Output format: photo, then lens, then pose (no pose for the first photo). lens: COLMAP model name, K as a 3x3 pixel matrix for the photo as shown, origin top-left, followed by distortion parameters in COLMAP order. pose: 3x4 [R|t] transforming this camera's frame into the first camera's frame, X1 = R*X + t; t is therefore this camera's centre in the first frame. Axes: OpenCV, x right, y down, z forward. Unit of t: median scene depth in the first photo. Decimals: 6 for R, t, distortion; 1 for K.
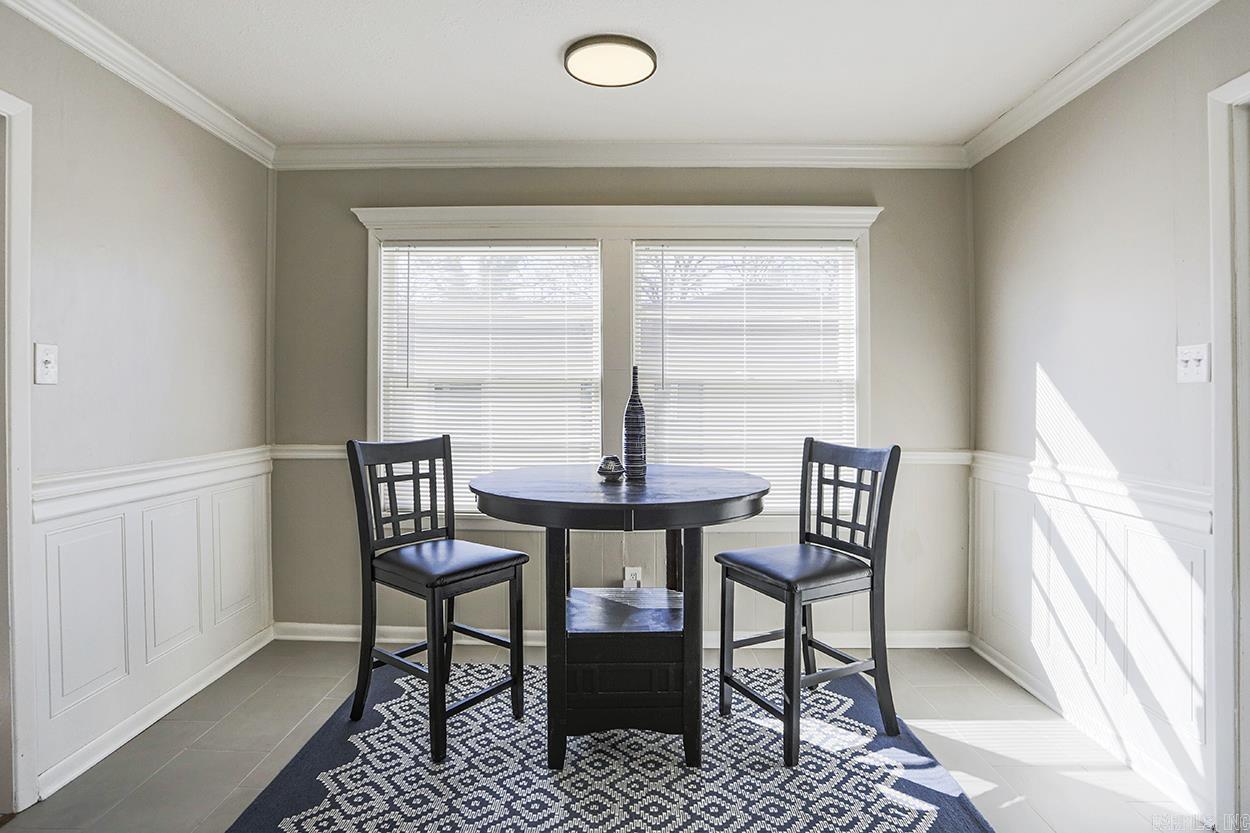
lens RADIAL K [[652.9, 0, 615.0], [0, 652.9, 395.7], [0, 0, 1]] dist [-0.002309, -0.000168]
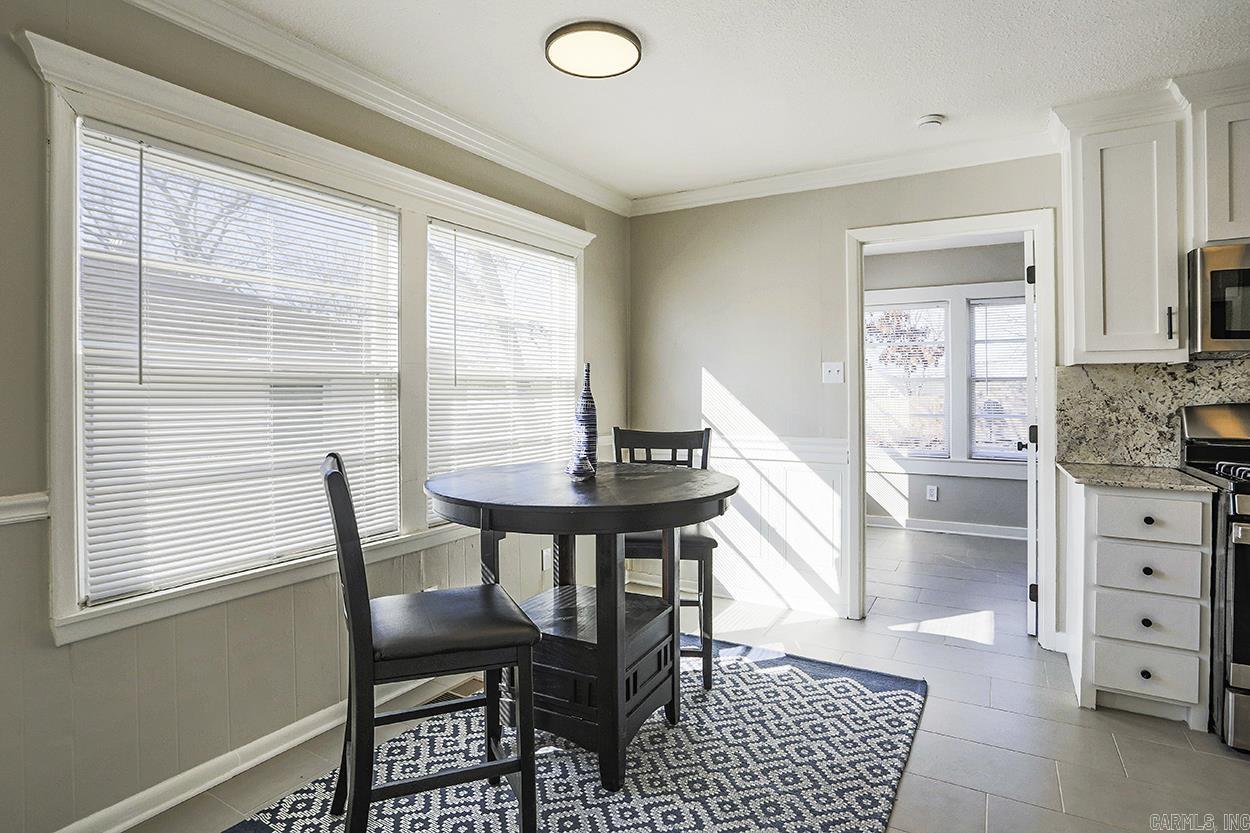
lens RADIAL K [[652.9, 0, 615.0], [0, 652.9, 395.7], [0, 0, 1]] dist [-0.002309, -0.000168]
pose [[0.512180, -0.013982, 0.858764, -0.806781], [0.003683, 0.999894, 0.014084, -0.010950], [-0.858870, -0.004050, 0.512178, 0.467548]]
